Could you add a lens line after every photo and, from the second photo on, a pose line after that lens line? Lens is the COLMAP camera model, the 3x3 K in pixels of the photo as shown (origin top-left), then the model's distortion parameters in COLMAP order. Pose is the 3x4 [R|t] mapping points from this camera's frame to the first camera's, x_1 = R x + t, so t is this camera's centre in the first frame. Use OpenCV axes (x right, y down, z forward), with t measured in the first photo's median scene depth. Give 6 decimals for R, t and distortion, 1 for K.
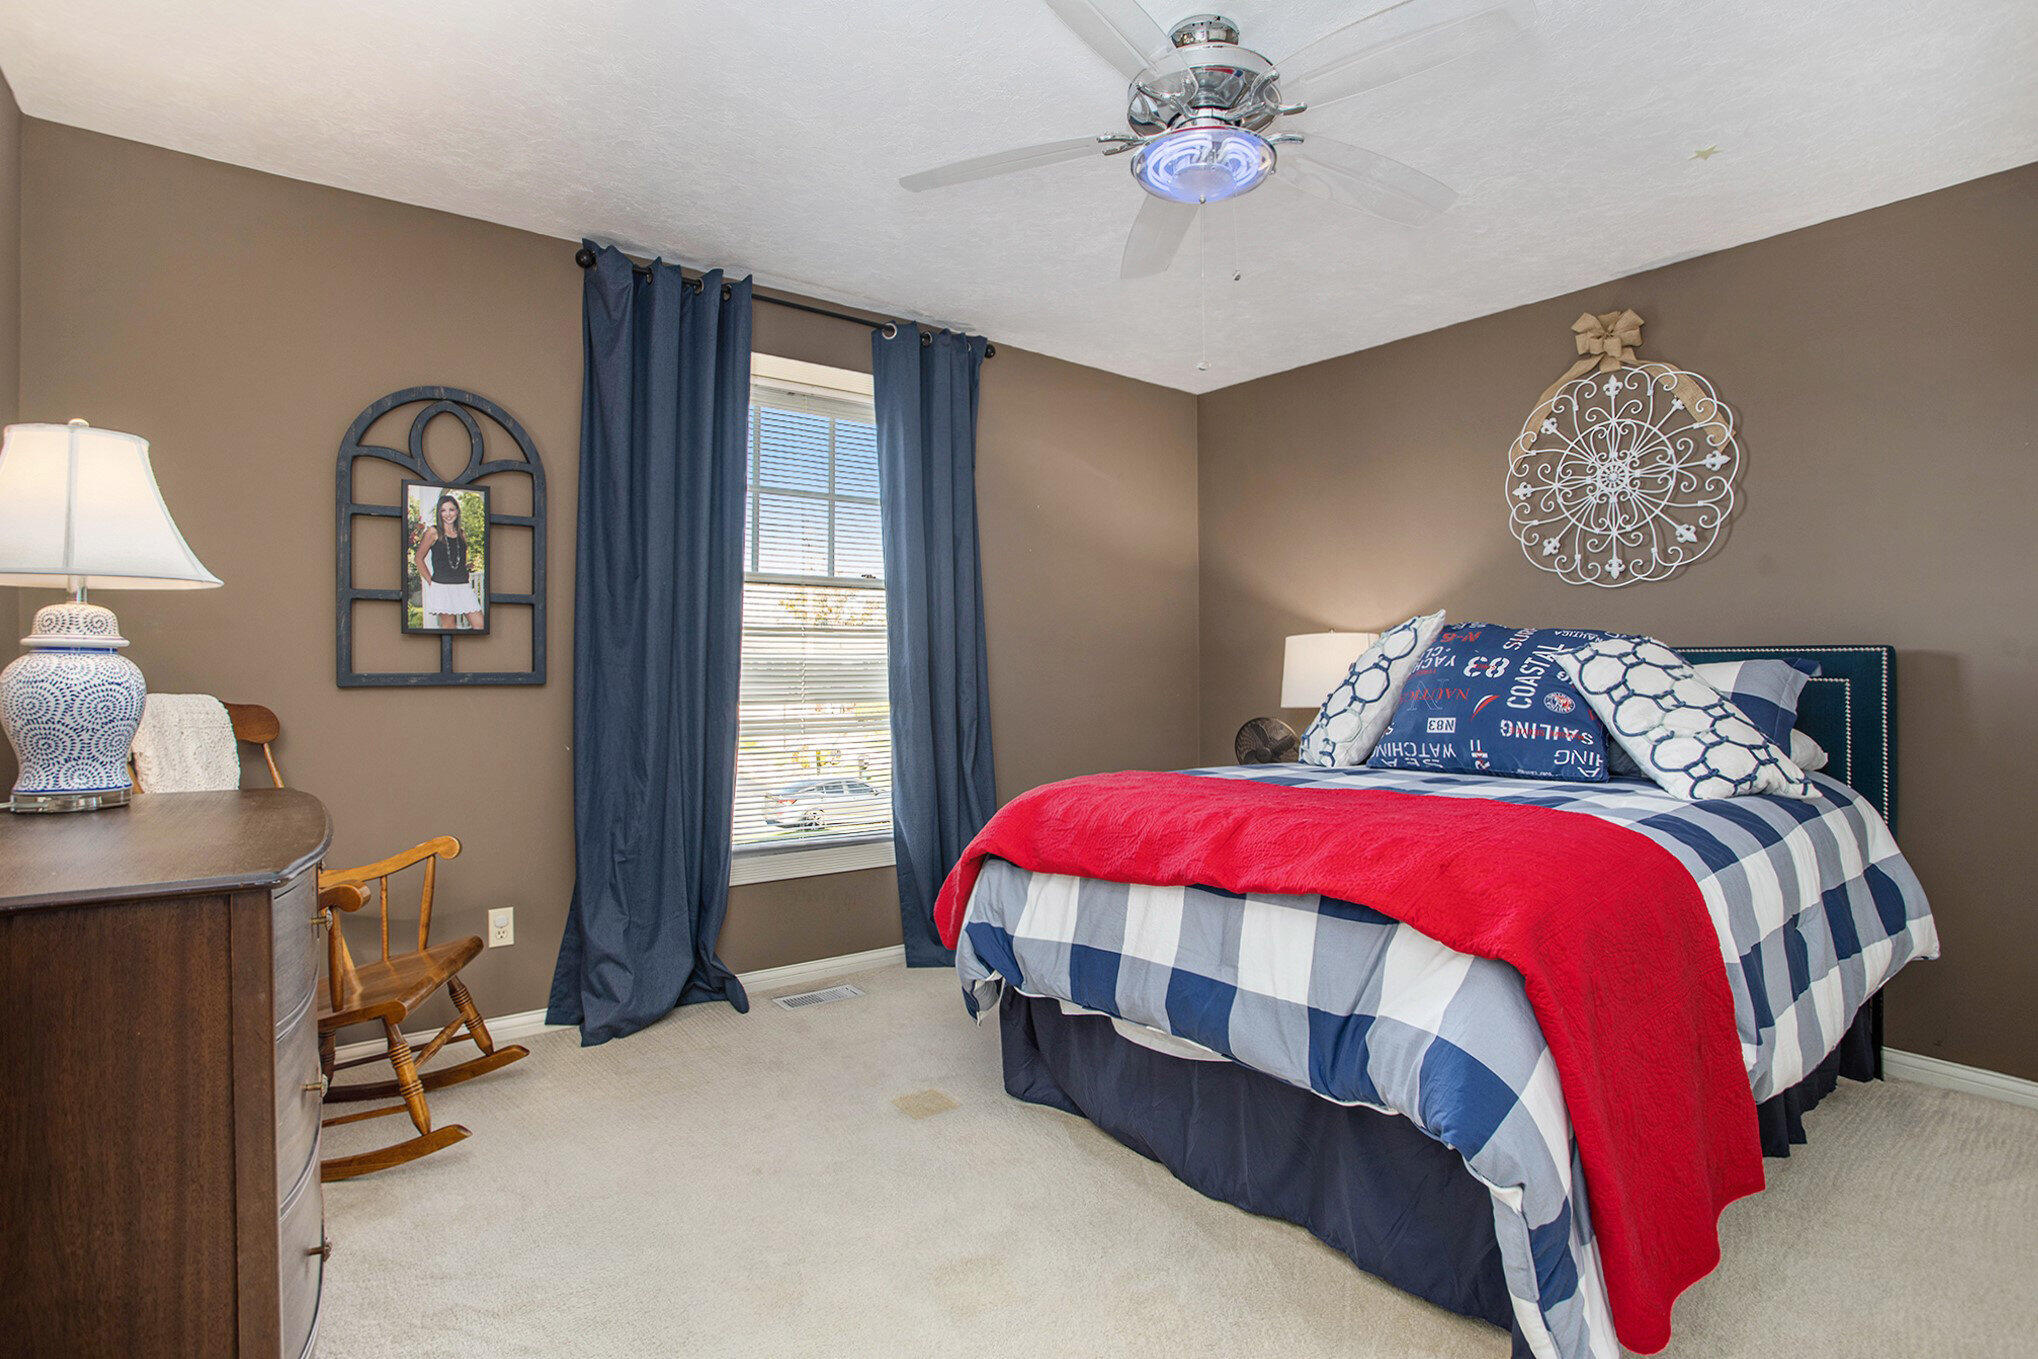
lens RADIAL K [[989.4, 0, 1013.3], [0, 989.4, 657.7], [0, 0, 1]] dist [-0.068044, 0.025139]
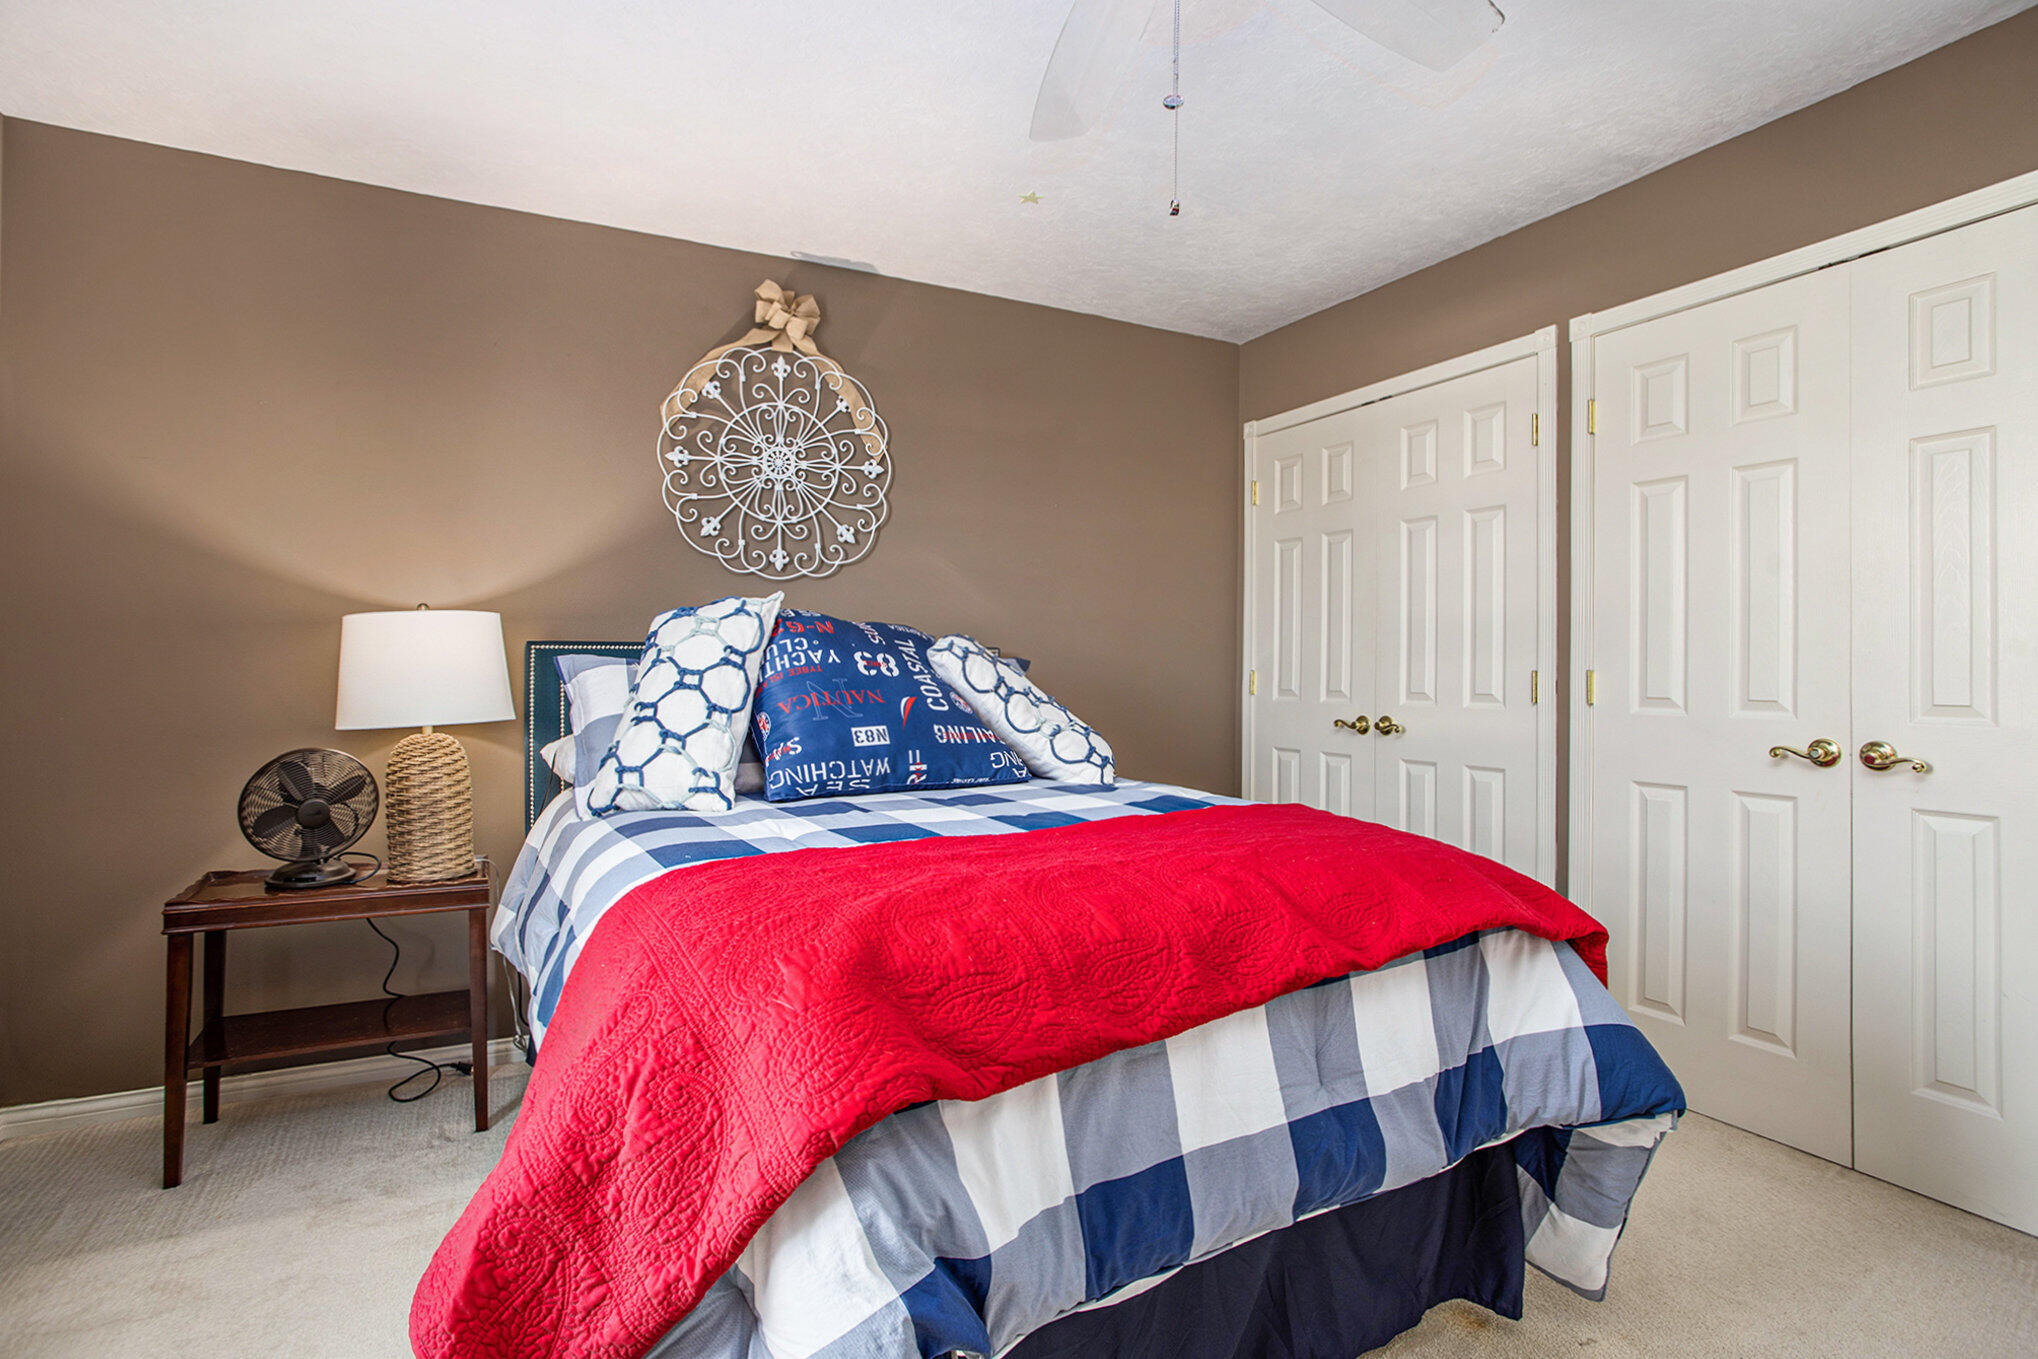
lens RADIAL K [[989.4, 0, 1013.3], [0, 989.4, 657.7], [0, 0, 1]] dist [-0.068044, 0.025139]
pose [[0.187069, 0.009933, 0.982297, -0.284116], [-0.012182, 0.999895, -0.007791, 0.007855], [-0.982271, -0.010508, 0.187170, 0.607396]]
